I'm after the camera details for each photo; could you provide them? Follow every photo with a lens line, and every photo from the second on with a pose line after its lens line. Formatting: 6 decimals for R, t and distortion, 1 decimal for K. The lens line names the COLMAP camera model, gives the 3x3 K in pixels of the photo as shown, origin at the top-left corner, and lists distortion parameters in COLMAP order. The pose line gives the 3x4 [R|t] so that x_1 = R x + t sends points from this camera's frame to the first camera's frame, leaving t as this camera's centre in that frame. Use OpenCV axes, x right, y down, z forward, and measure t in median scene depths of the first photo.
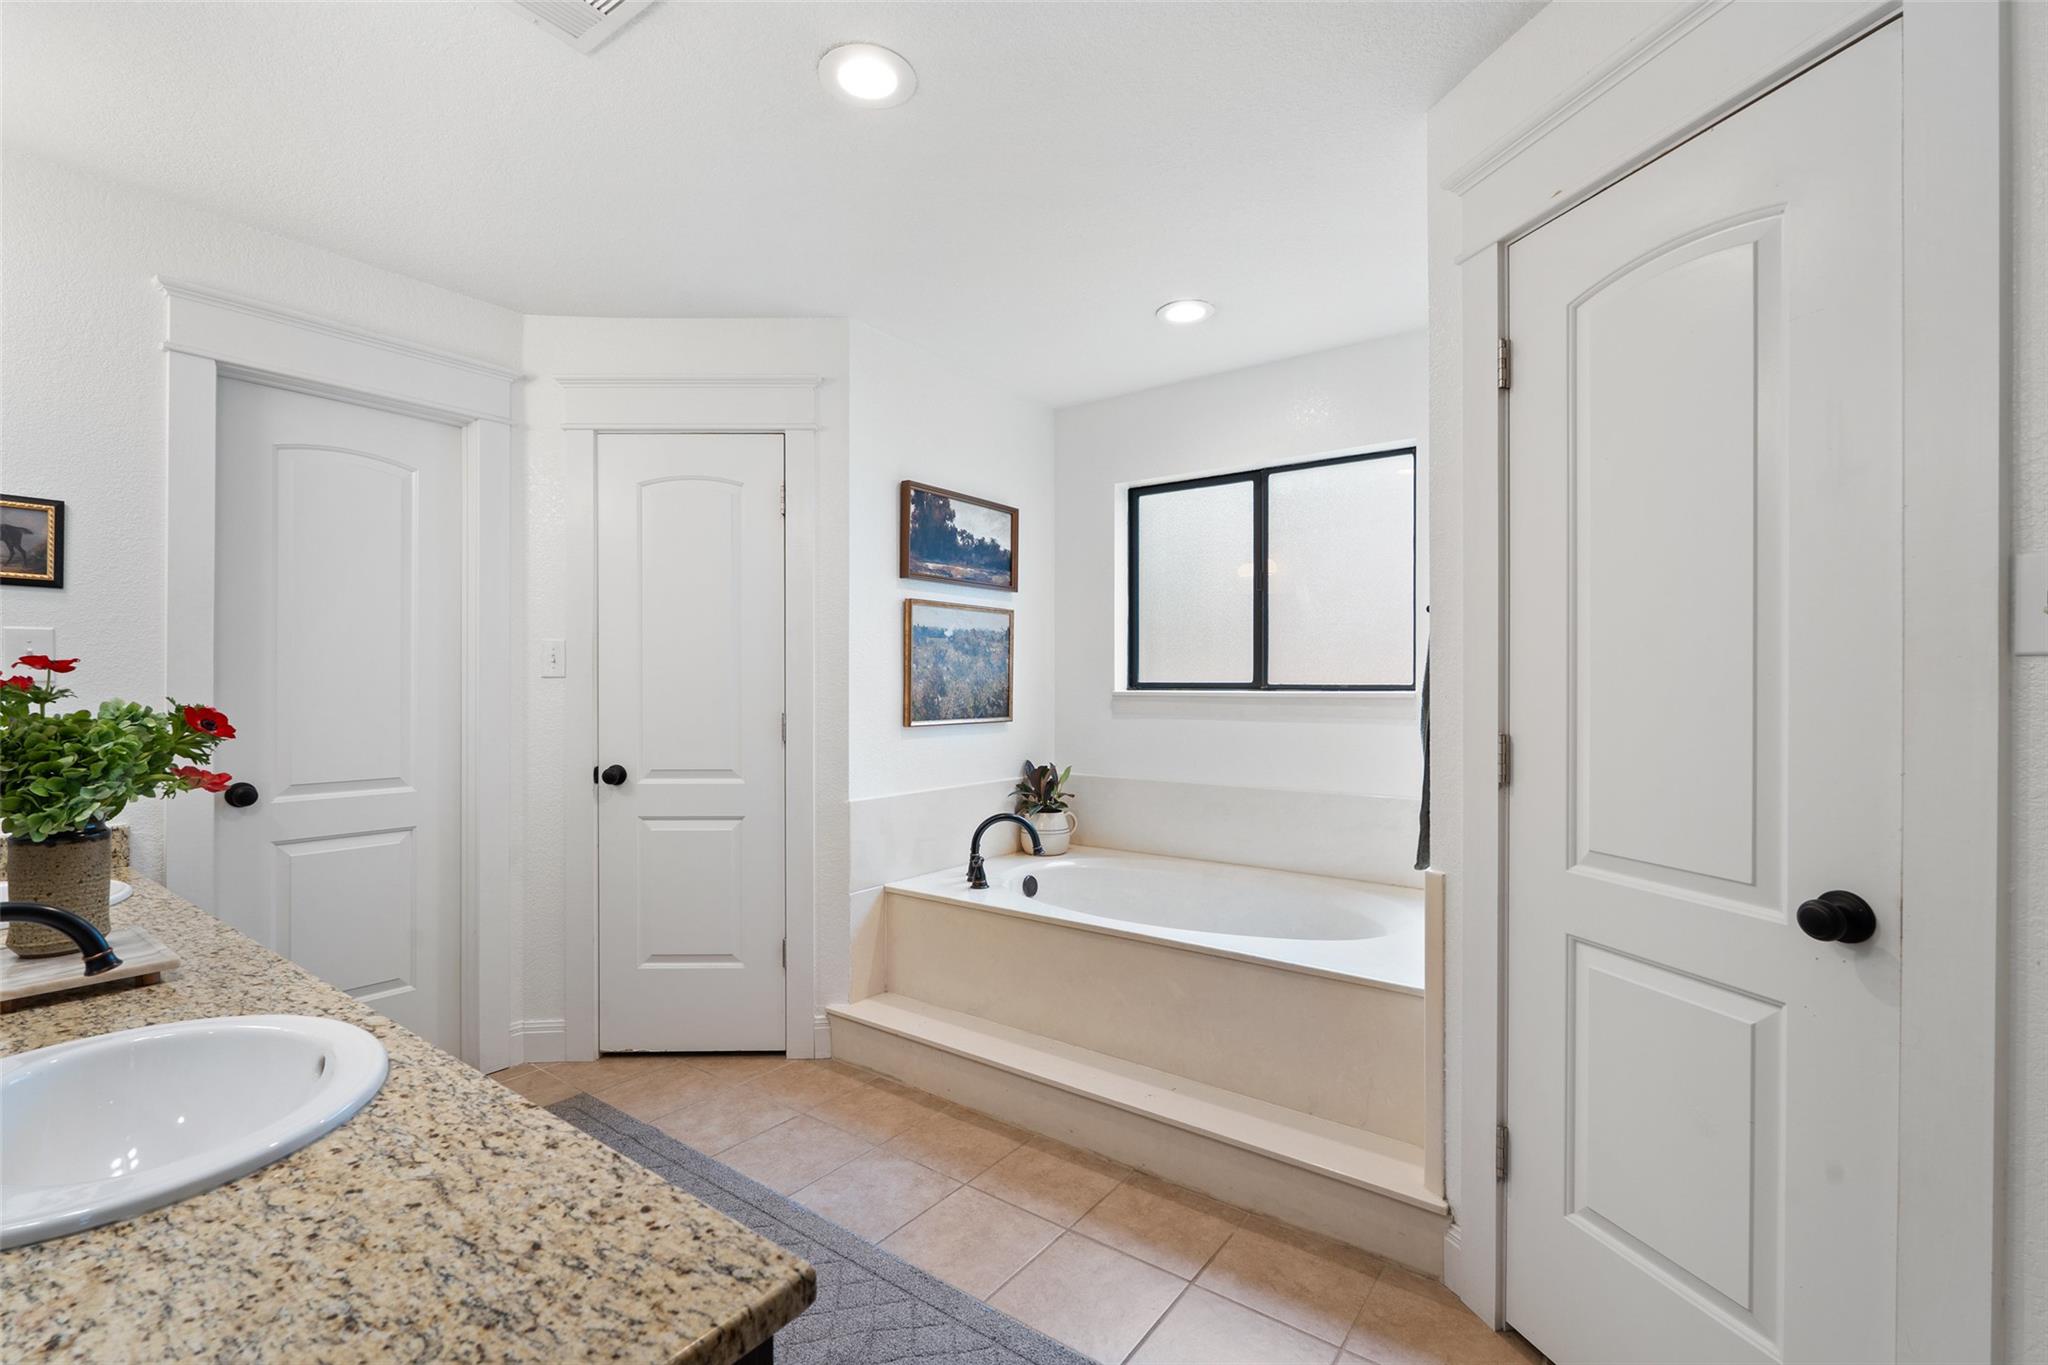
lens RADIAL K [[897.1, 0, 1023.1], [0, 897.1, 684.7], [0, 0, 1]] dist [-0.005553, 0.000623]
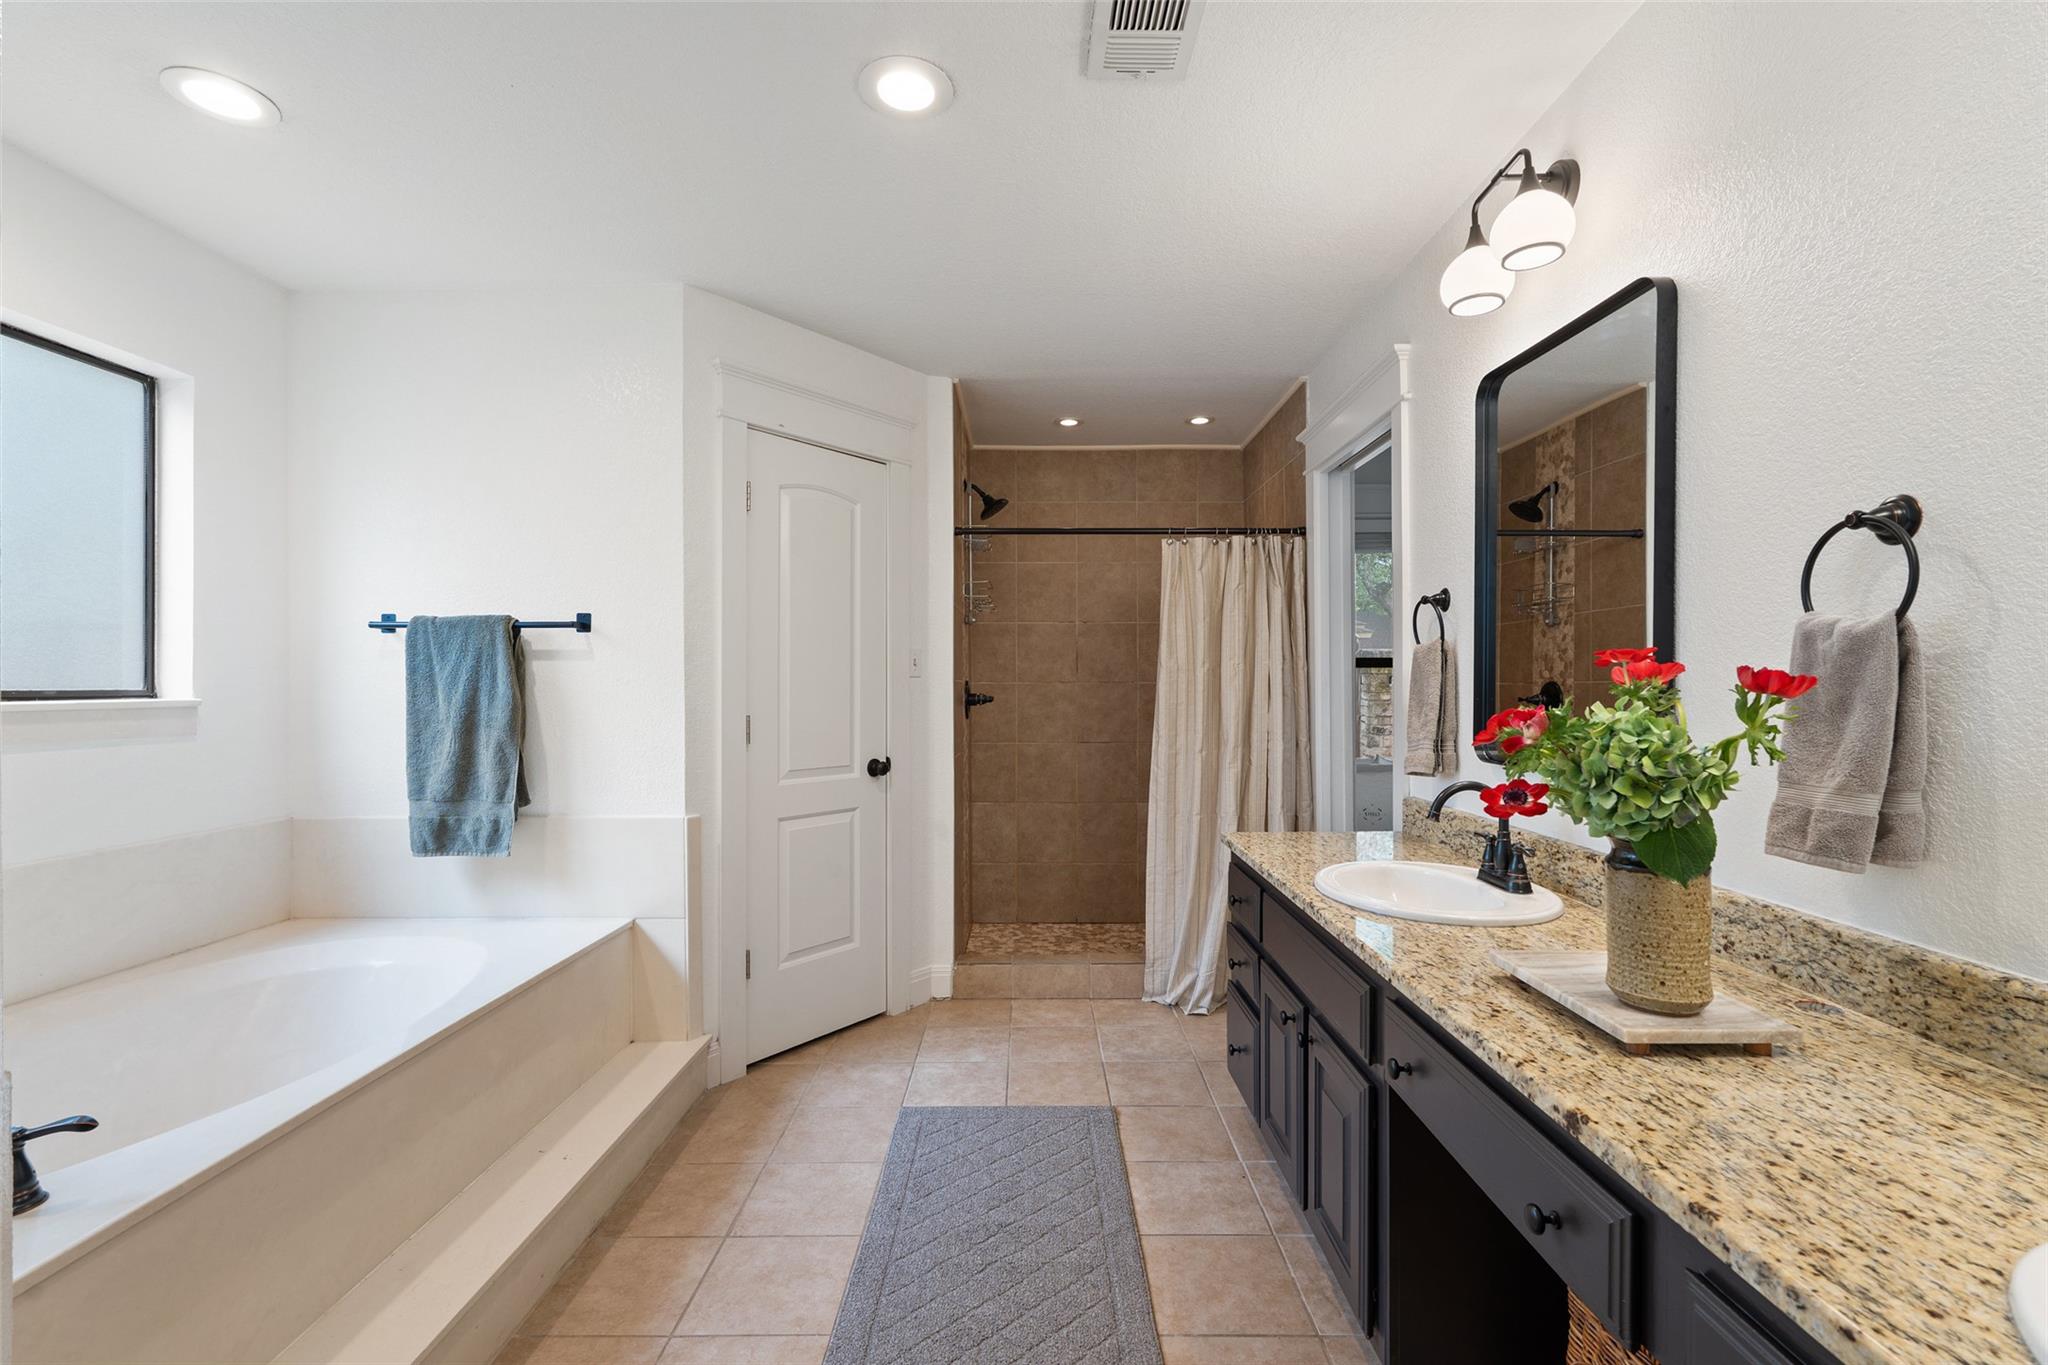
lens RADIAL K [[897.1, 0, 1029.1], [0, 897.1, 687.8], [0, 0, 1]] dist [-0.005553, 0.000623]
pose [[-0.594991, 0.001276, 0.803732, -0.762522], [0.007172, 0.999967, 0.003721, 0.000687], [-0.803701, 0.007979, -0.594980, 1.061999]]
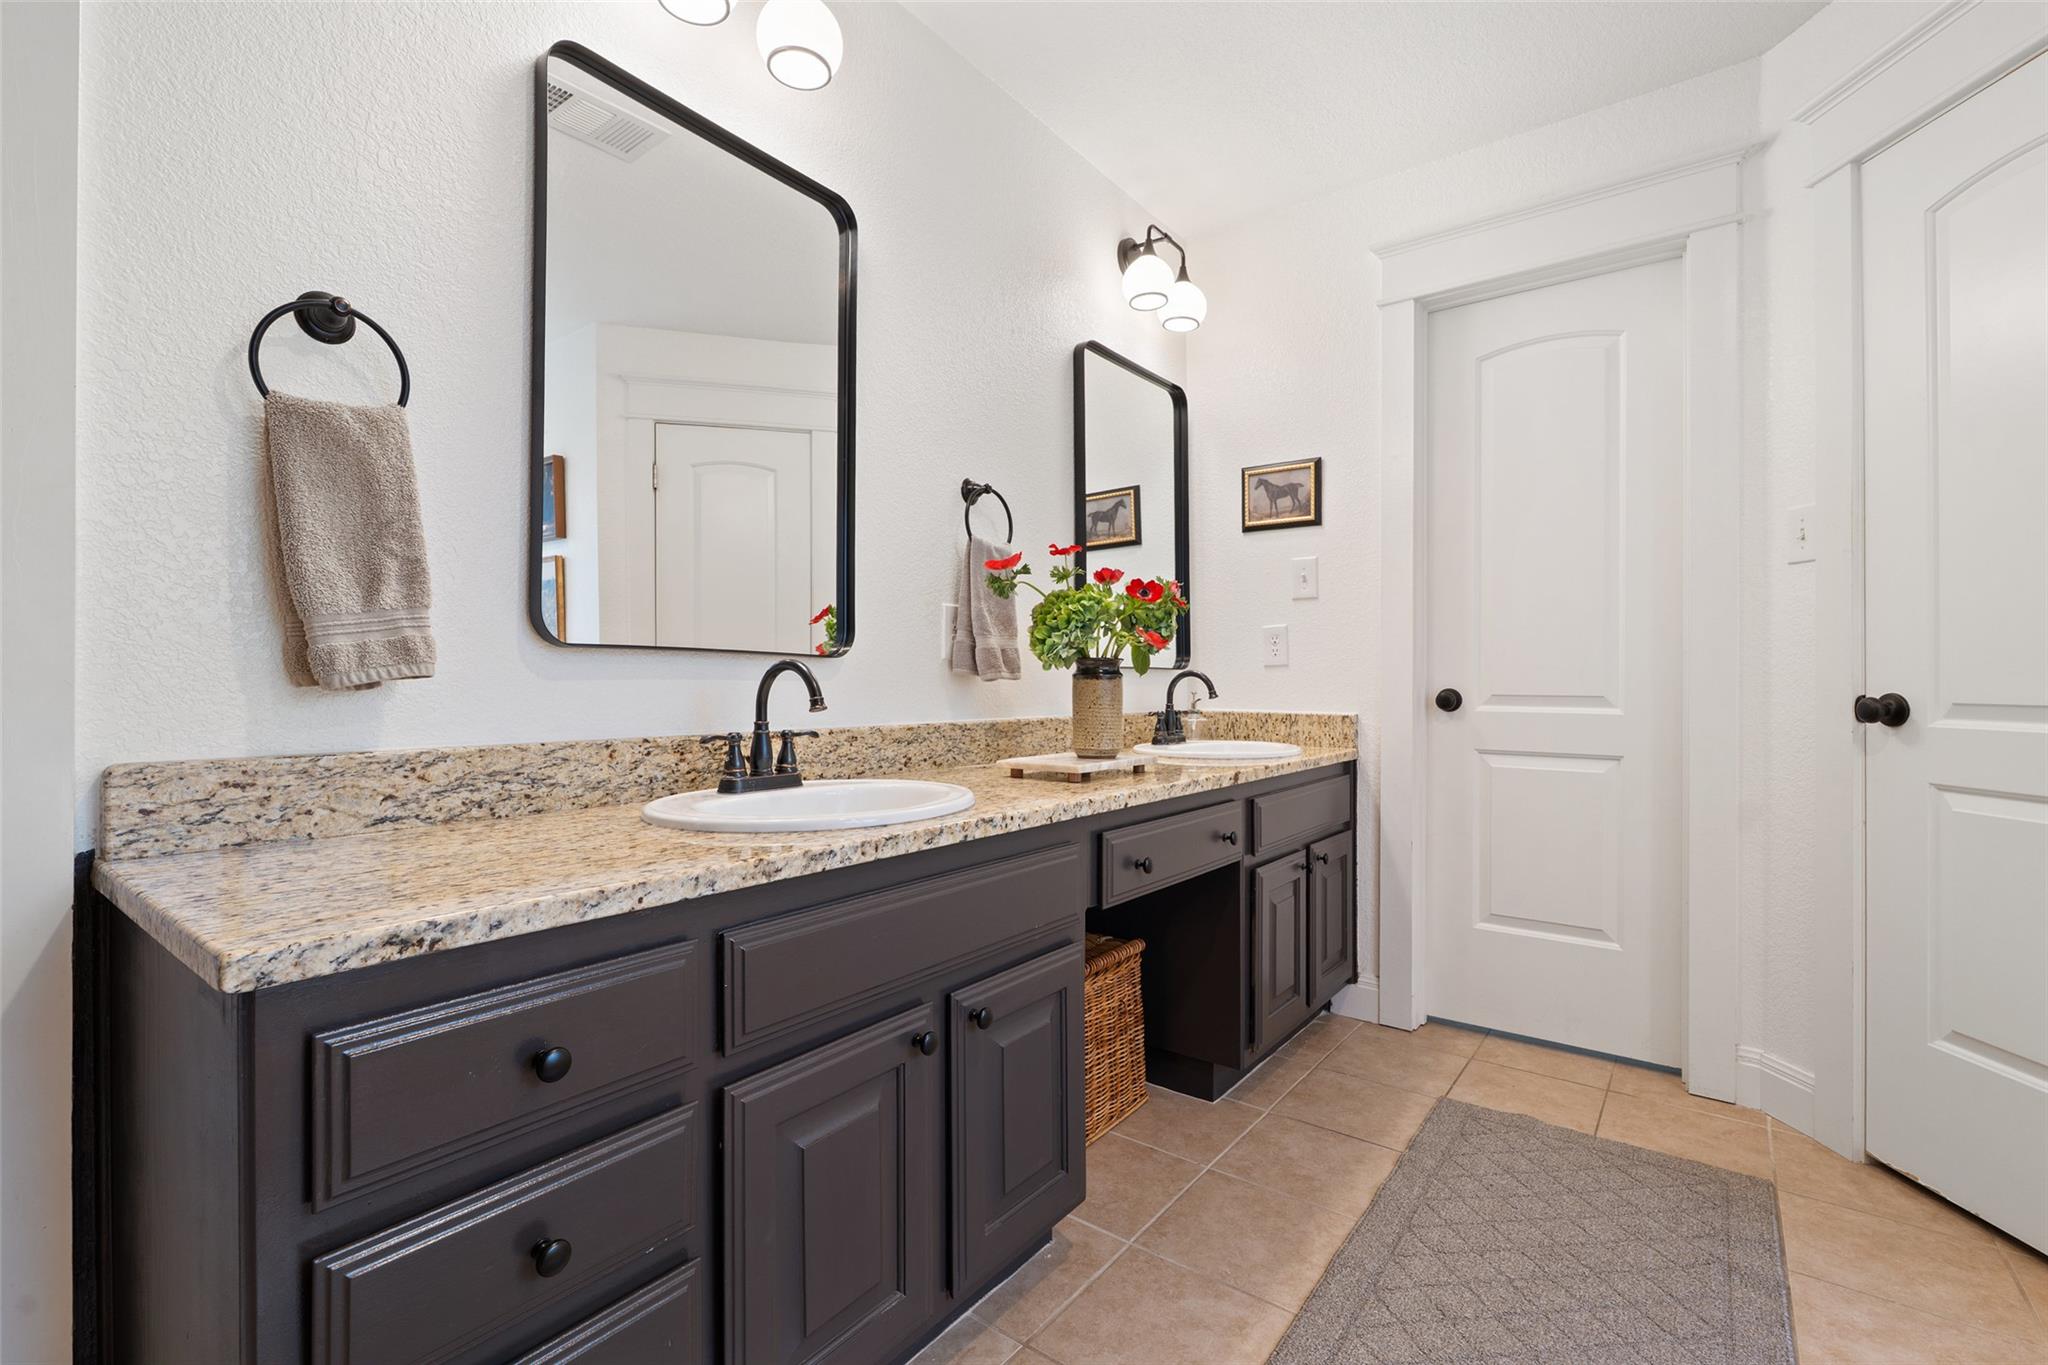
lens RADIAL K [[897.1, 0, 1017.0], [0, 897.1, 676.8], [0, 0, 1]] dist [-0.005553, 0.000623]
pose [[-0.026794, -0.000238, -0.999641, 0.191077], [-0.003533, 0.999994, -0.000144, 0.093844], [0.999635, 0.003528, -0.026795, 0.495071]]
